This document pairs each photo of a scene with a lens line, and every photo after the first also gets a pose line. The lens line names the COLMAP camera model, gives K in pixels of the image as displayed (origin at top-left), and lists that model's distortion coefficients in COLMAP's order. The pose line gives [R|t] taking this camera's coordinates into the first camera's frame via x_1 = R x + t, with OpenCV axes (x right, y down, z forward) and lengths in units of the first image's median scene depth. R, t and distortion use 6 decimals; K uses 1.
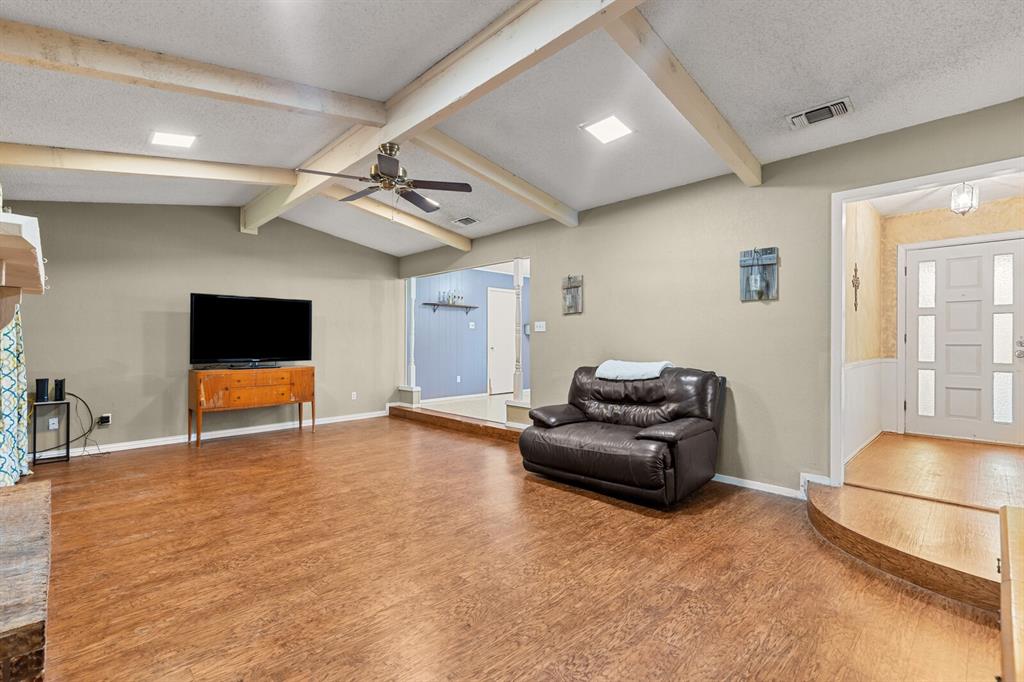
lens RADIAL K [[458.9, 0, 513.4], [0, 458.9, 336.1], [0, 0, 1]] dist [0.002467, -0.000394]
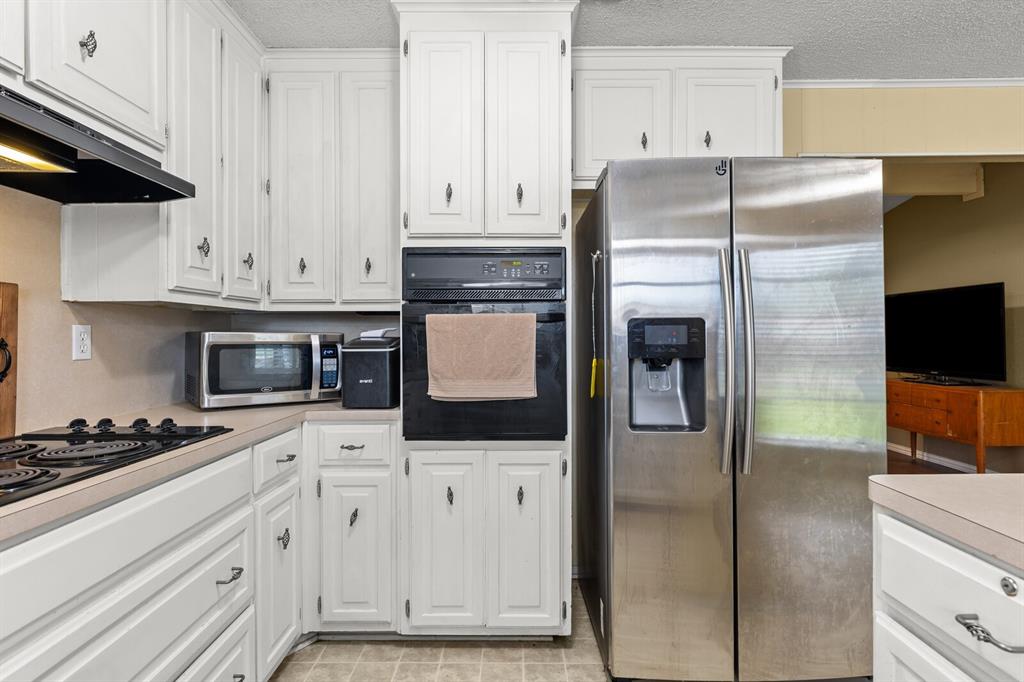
lens RADIAL K [[525.7, 0, 510.0], [0, 525.7, 338.5], [0, 0, 1]] dist [0.002608, 0.001195]
pose [[-0.704990, 0.007231, -0.709180, 1.215841], [0.013214, 0.999908, -0.002942, -0.024075], [0.709094, -0.011445, -0.705021, 2.462701]]
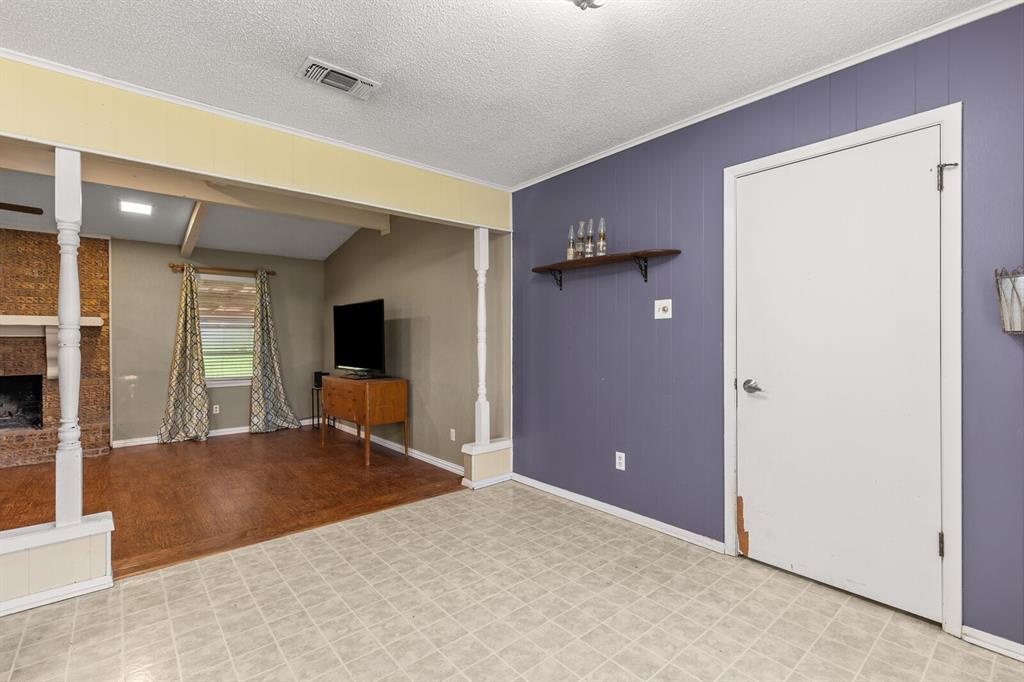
lens RADIAL K [[458.6, 0, 528.5], [0, 458.6, 342.7], [0, 0, 1]] dist [-0.002035, -0.000002]
pose [[-0.047340, 0.010824, -0.998820, 0.800285], [0.013968, 0.999851, 0.010173, -0.016280], [0.998781, -0.013470, -0.047484, 3.081187]]
